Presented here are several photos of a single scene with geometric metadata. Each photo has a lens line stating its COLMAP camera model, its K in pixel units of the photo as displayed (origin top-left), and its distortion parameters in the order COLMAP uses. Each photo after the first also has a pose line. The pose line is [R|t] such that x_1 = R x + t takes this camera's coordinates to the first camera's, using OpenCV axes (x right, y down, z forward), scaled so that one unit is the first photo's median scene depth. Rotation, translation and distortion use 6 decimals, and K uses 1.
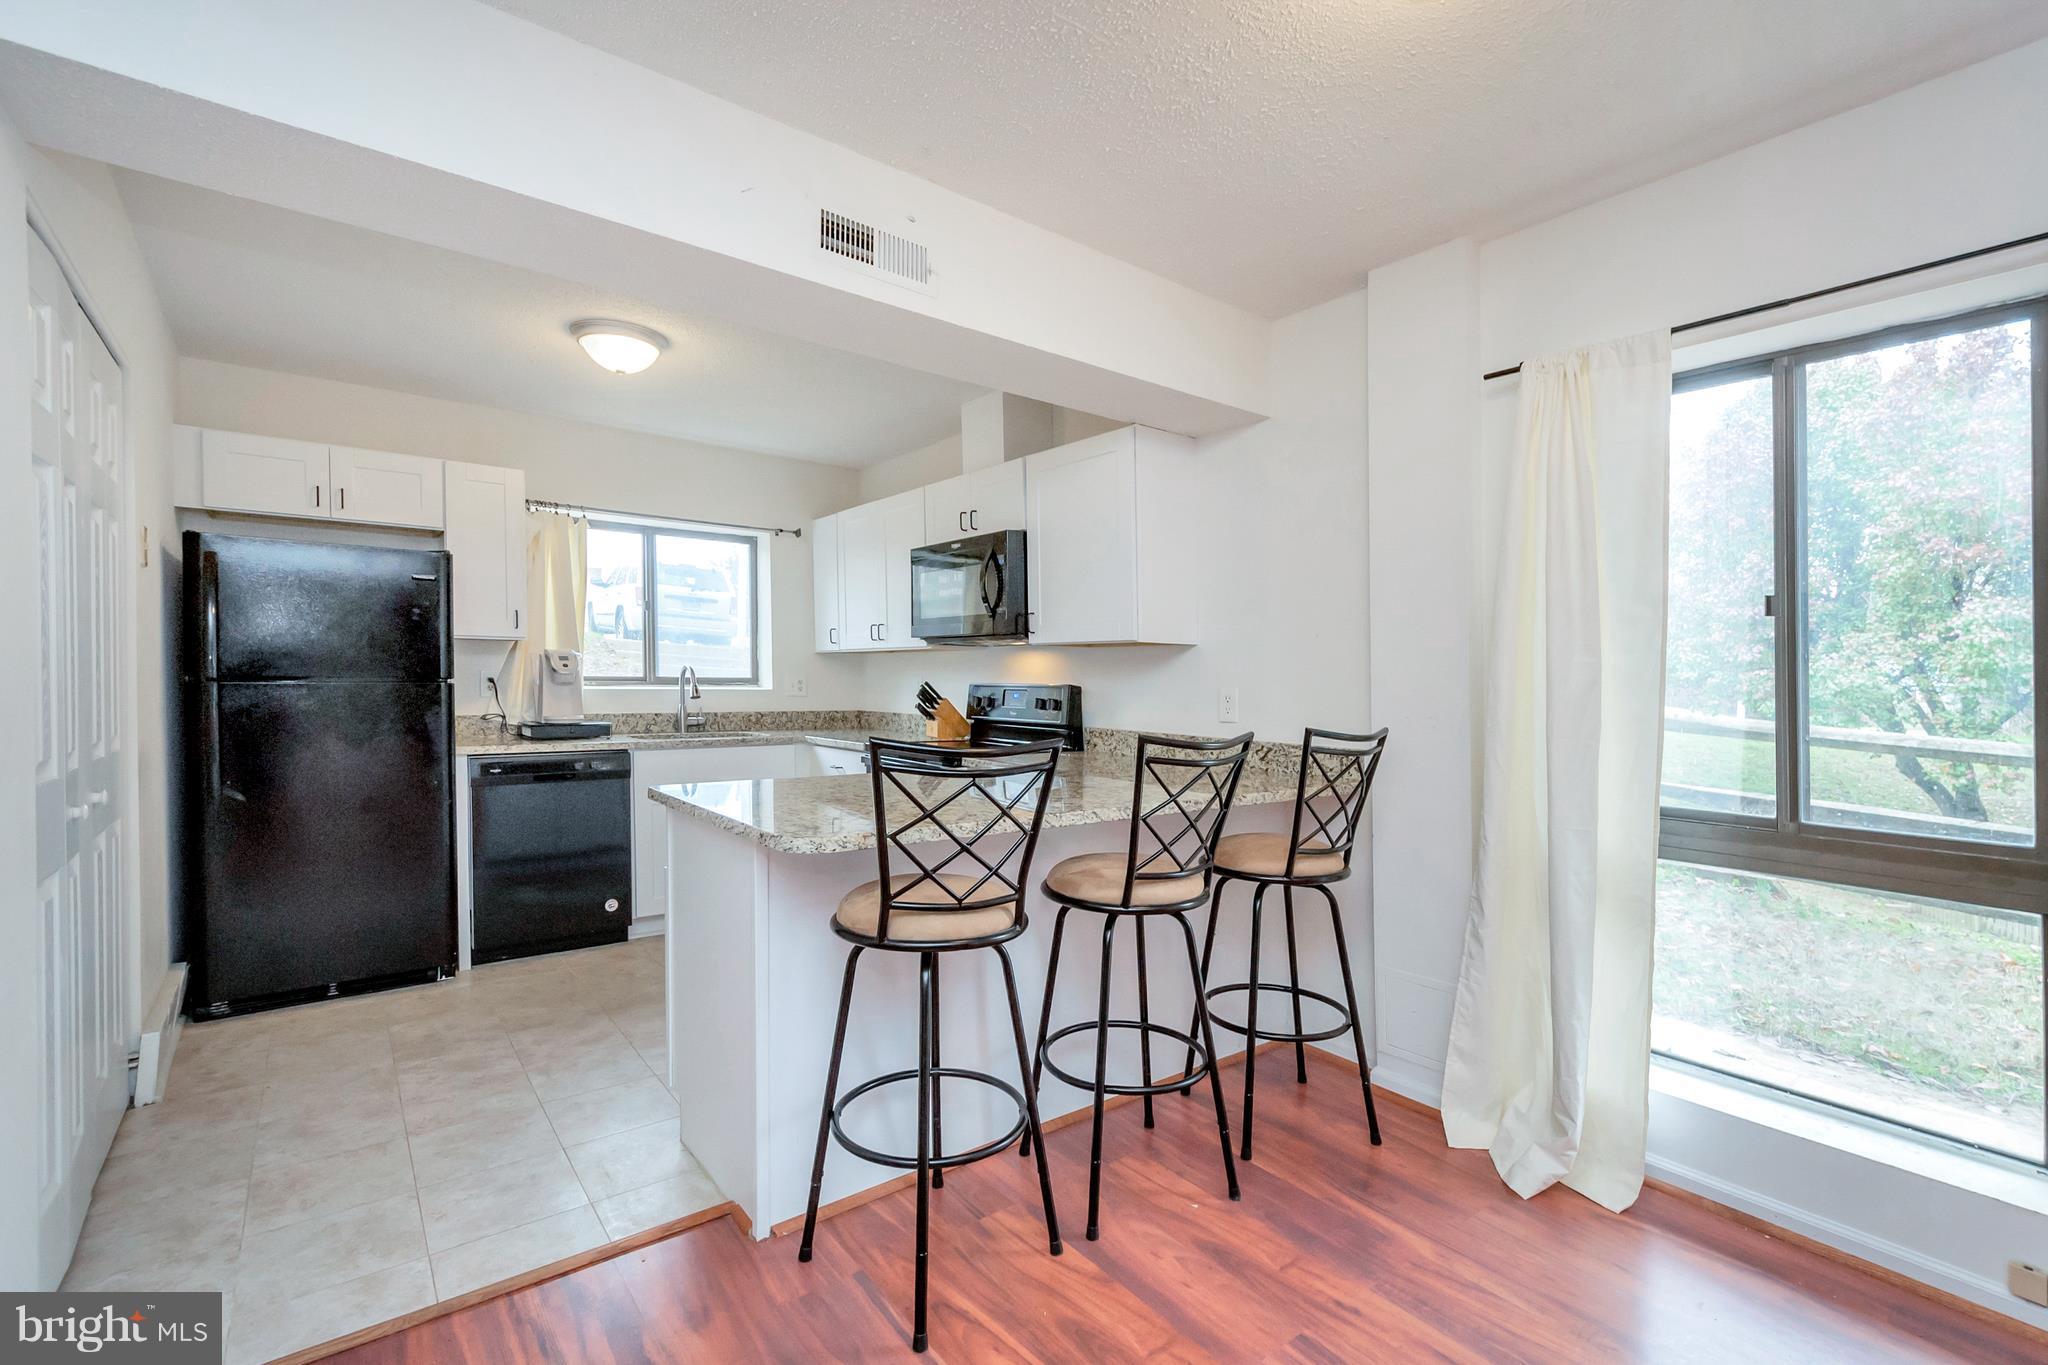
lens RADIAL K [[923.3, 0, 1030.4], [0, 923.3, 684.1], [0, 0, 1]] dist [0.016597, -0.006716]
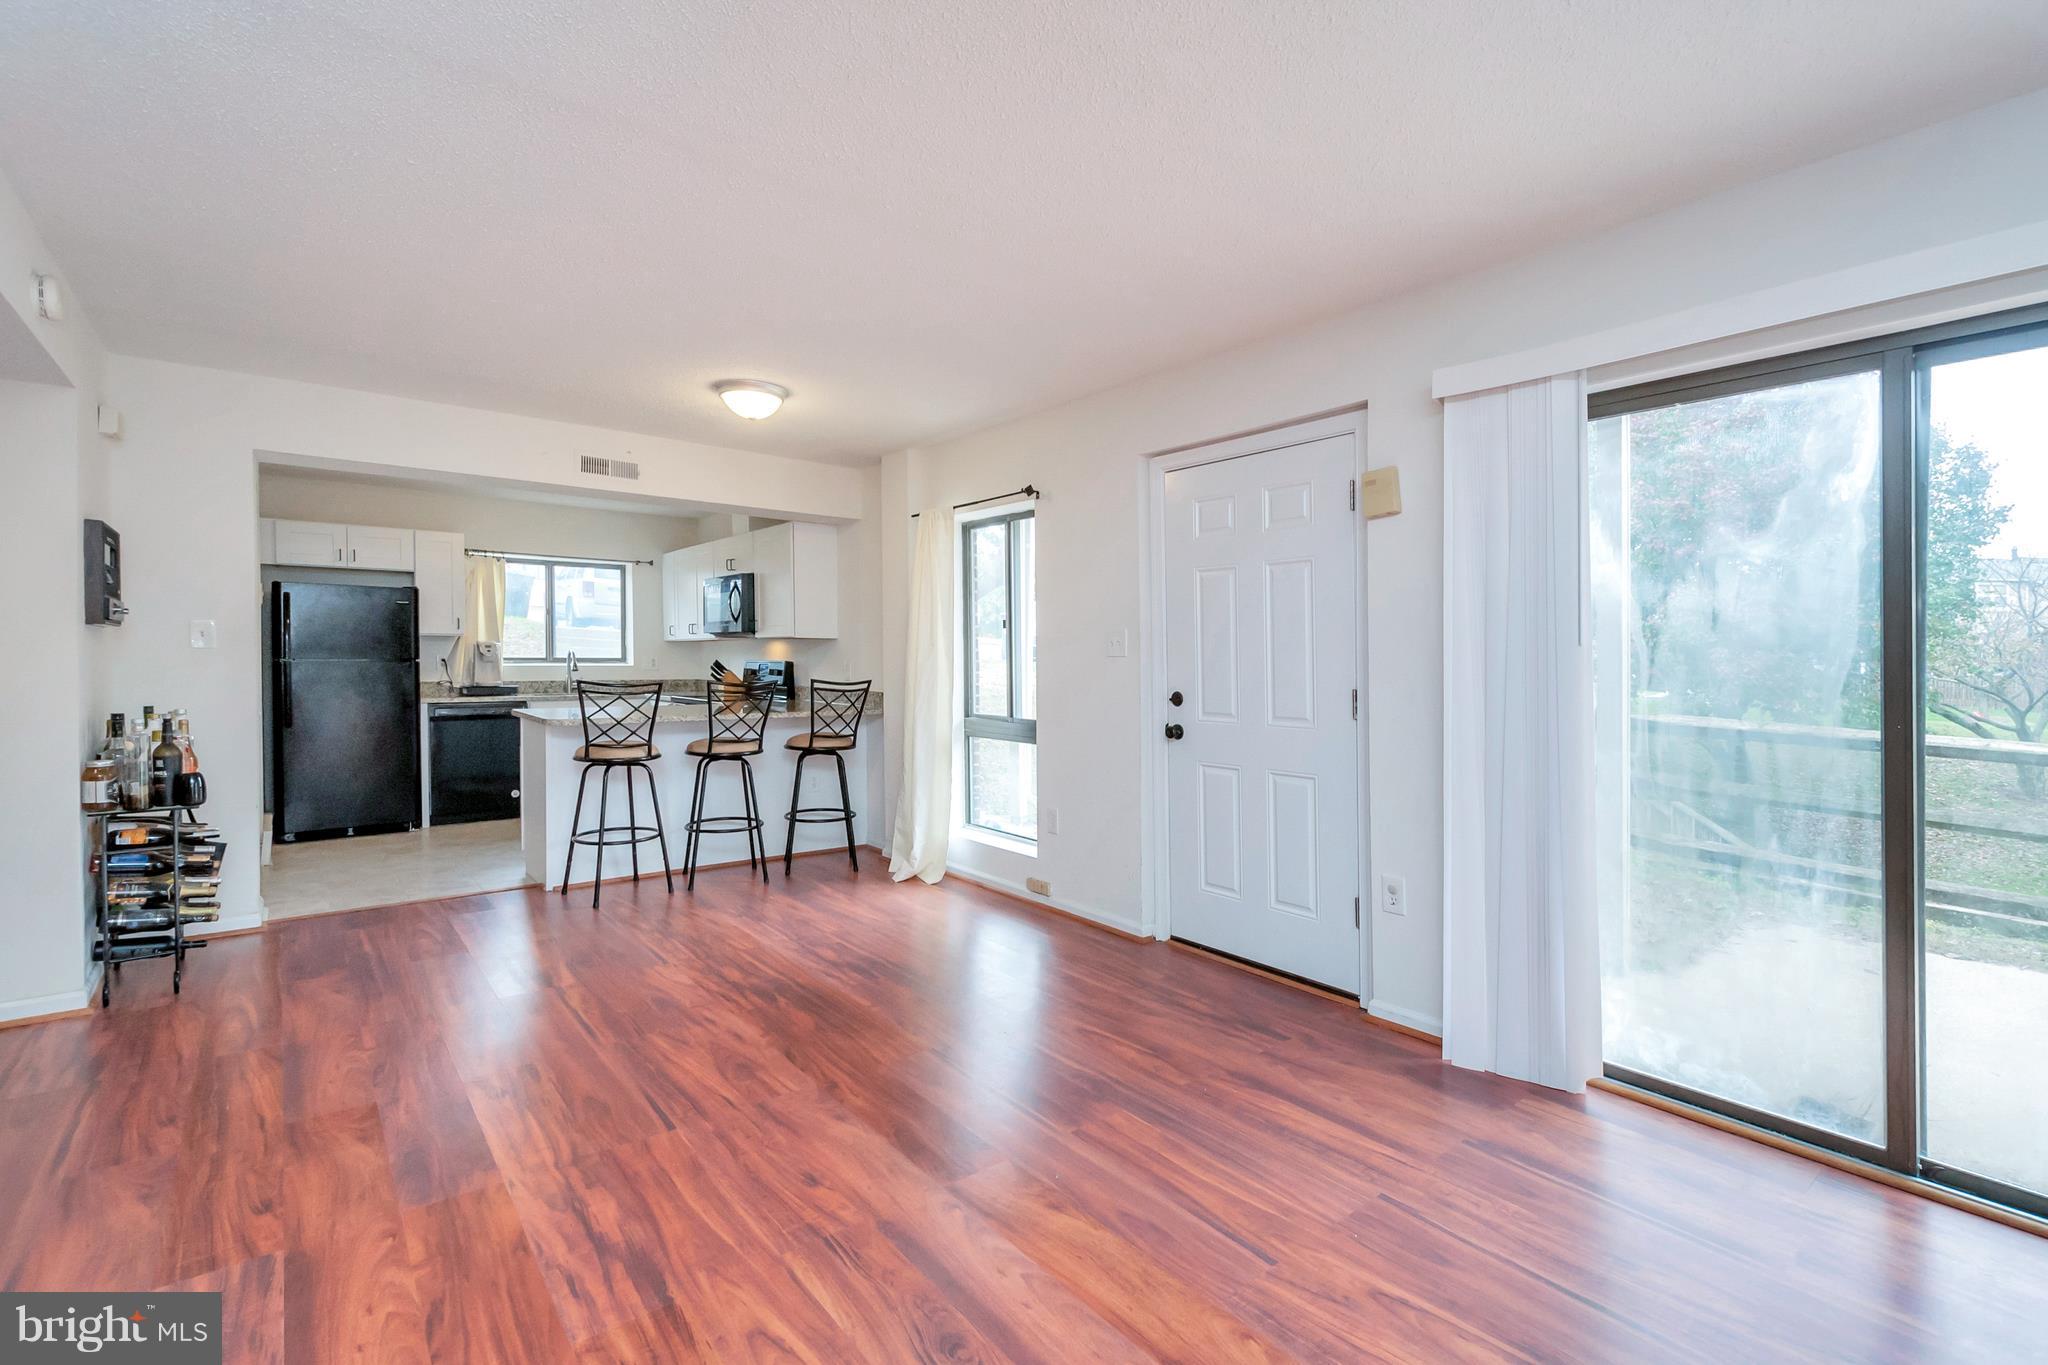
lens RADIAL K [[923.3, 0, 1044.2], [0, 923.3, 650.7], [0, 0, 1]] dist [0.016597, -0.006716]
pose [[0.999463, -0.004981, 0.032392, 0.573262], [0.005419, 0.999895, -0.013422, 0.009486], [-0.032322, 0.013590, 0.999385, -0.905029]]
